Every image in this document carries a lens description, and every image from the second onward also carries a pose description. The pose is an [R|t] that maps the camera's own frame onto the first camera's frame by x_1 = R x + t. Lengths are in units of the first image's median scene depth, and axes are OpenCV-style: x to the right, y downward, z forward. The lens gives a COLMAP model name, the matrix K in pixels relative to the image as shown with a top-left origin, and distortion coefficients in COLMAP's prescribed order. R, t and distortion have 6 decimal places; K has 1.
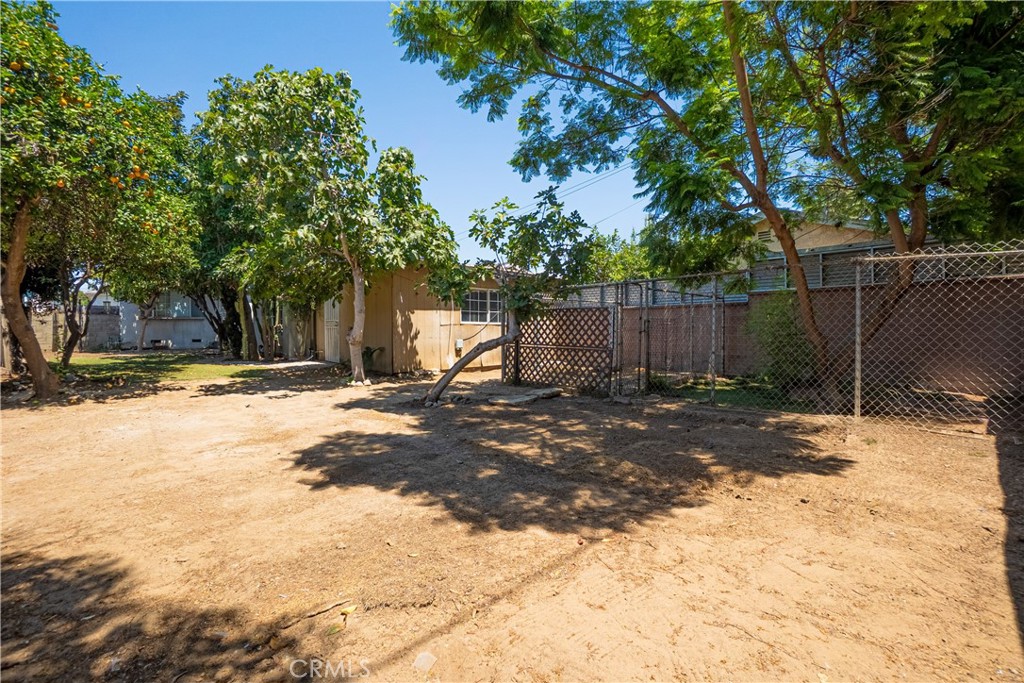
lens RADIAL K [[455.9, 0, 509.2], [0, 455.9, 336.8], [0, 0, 1]] dist [-0.057390, 0.022051]
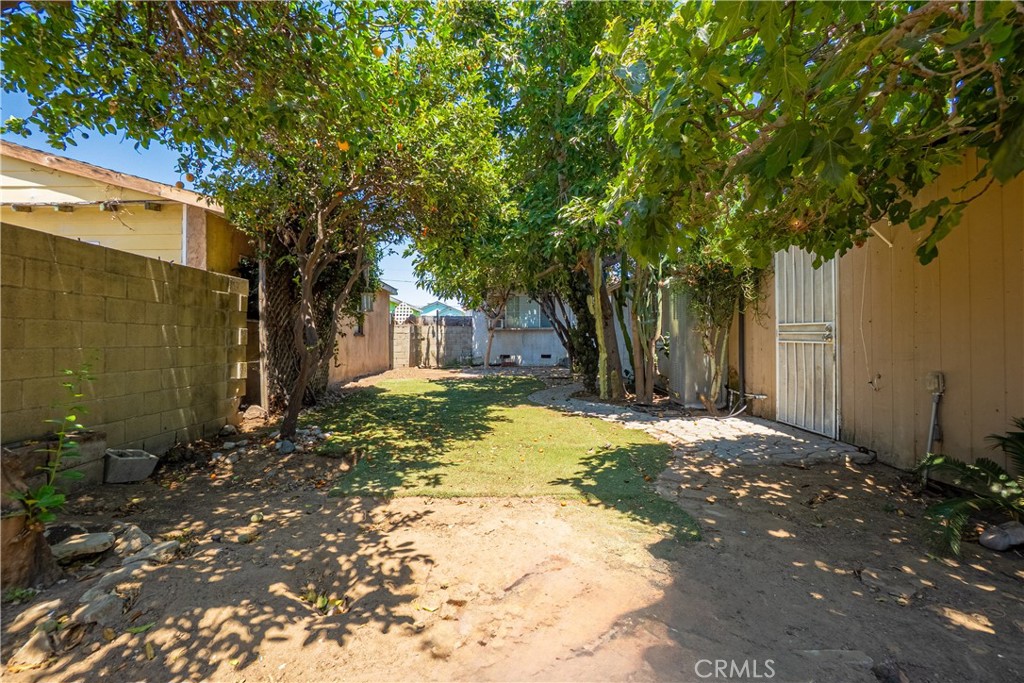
lens RADIAL K [[455.9, 0, 509.2], [0, 455.9, 336.8], [0, 0, 1]] dist [-0.057390, 0.022051]
pose [[0.750944, -0.005472, -0.660343, -0.236754], [-0.012631, 0.999664, -0.022648, -0.009095], [0.660245, 0.025348, 0.750622, 0.387037]]
